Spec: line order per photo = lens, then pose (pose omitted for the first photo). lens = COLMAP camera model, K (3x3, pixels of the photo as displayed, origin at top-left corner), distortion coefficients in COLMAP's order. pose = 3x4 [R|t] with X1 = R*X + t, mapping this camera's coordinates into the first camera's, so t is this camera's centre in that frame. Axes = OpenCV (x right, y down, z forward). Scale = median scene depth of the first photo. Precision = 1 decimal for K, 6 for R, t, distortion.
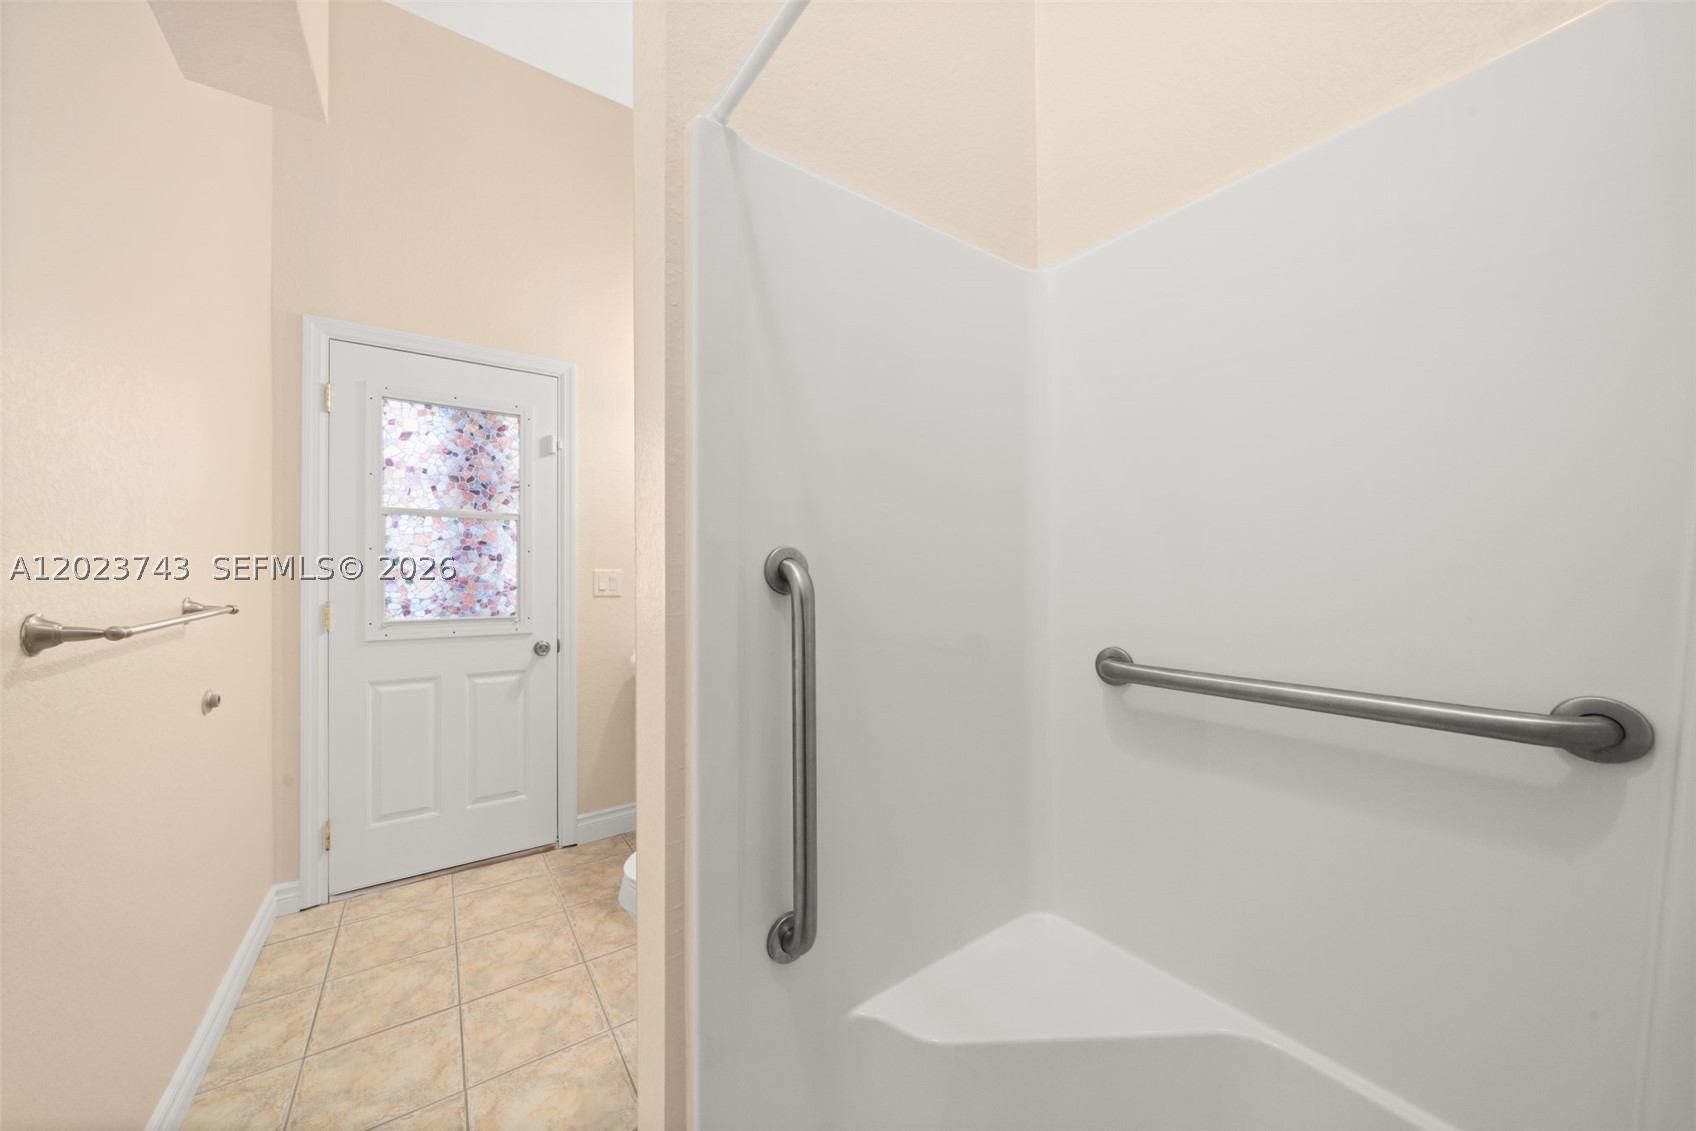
lens RADIAL K [[590.4, 0, 842.5], [0, 590.4, 567.4], [0, 0, 1]] dist [-0.005914, 0.000112]
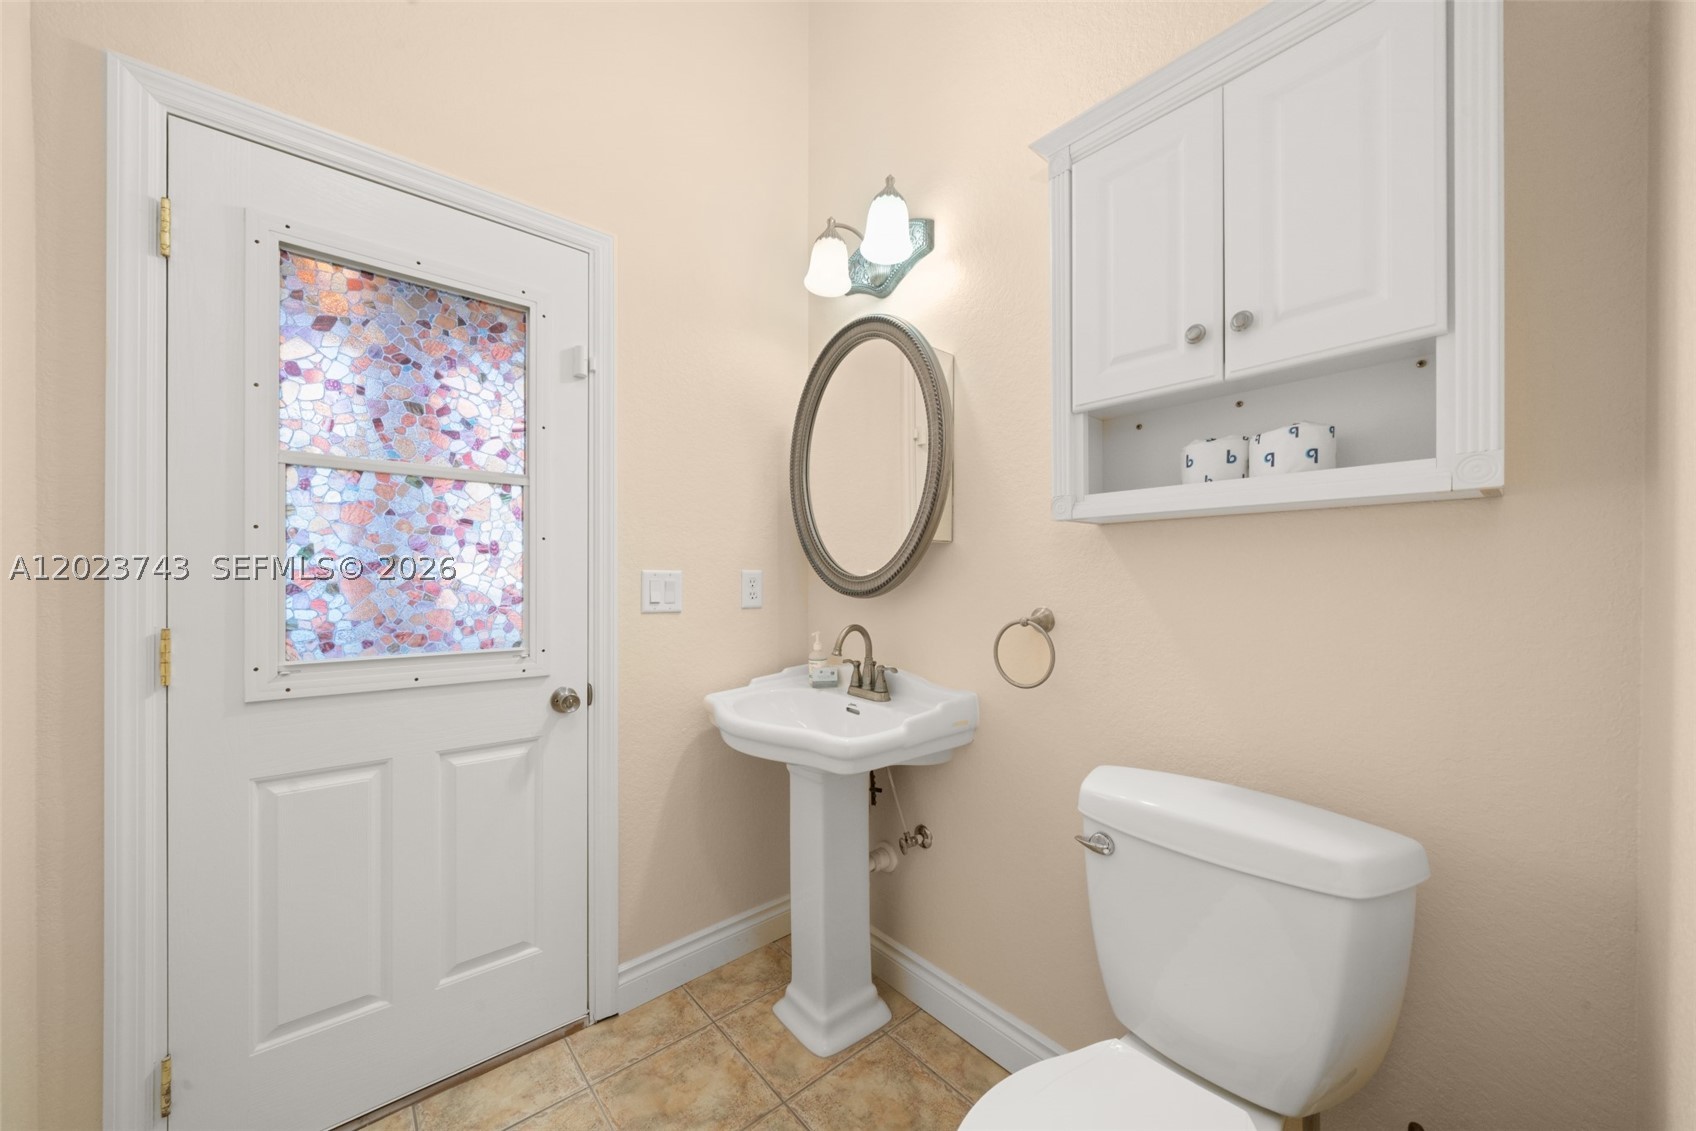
lens RADIAL K [[625.8, 0, 851.8], [0, 625.8, 575.3], [0, 0, 1]] dist [-0.005835, 0.001135]
pose [[0.995043, 0.006492, 0.099238, -0.302528], [-0.007563, 0.999917, 0.010420, 0.001283], [-0.099162, -0.011119, 0.995009, 0.362718]]
